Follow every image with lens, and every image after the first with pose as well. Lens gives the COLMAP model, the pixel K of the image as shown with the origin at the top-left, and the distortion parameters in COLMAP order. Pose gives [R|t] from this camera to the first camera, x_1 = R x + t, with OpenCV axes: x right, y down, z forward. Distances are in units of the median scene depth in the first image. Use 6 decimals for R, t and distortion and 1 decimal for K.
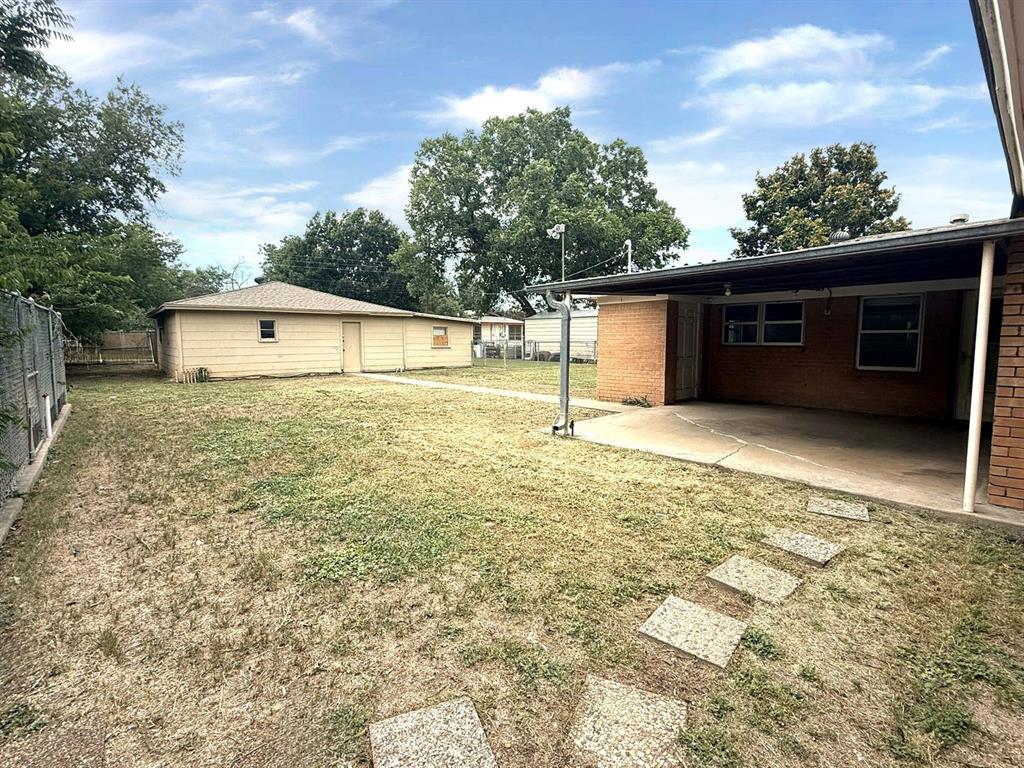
lens RADIAL K [[471.5, 0, 513.6], [0, 471.5, 379.7], [0, 0, 1]] dist [0.003141, -0.000047]
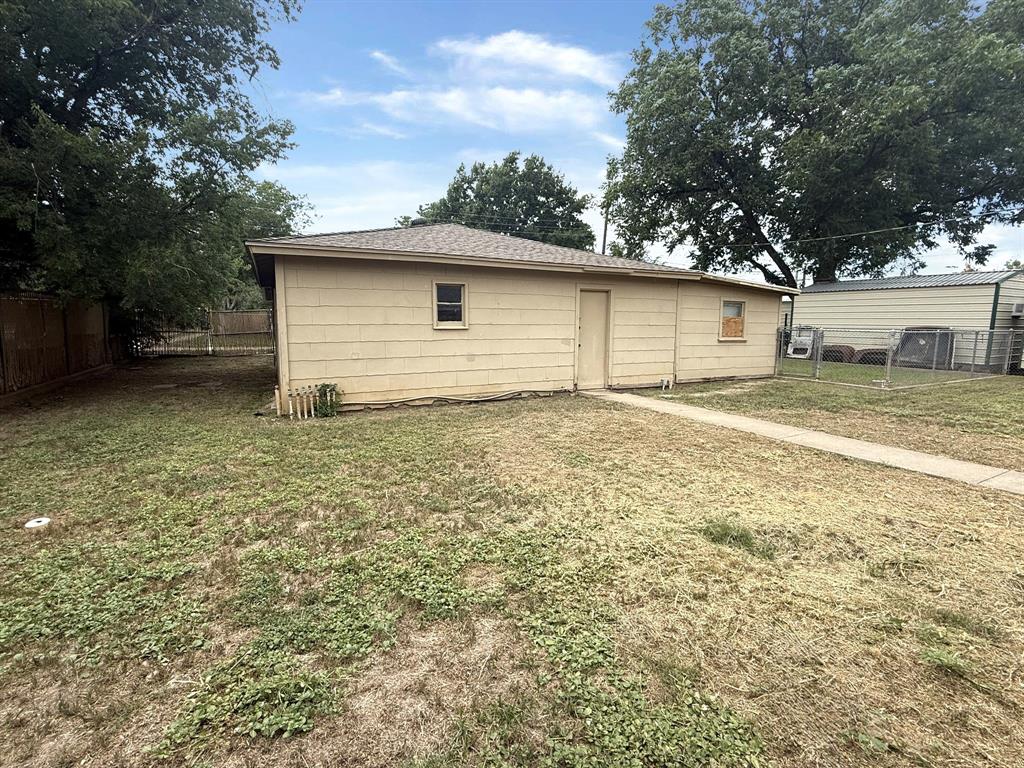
lens RADIAL K [[471.5, 0, 511.1], [0, 471.5, 384.1], [0, 0, 1]] dist [0.003141, -0.000047]
pose [[0.973002, 0.040350, -0.227241, -0.340395], [-0.029534, 0.998272, 0.050802, -0.049256], [0.228898, -0.042720, 0.972513, 0.531967]]
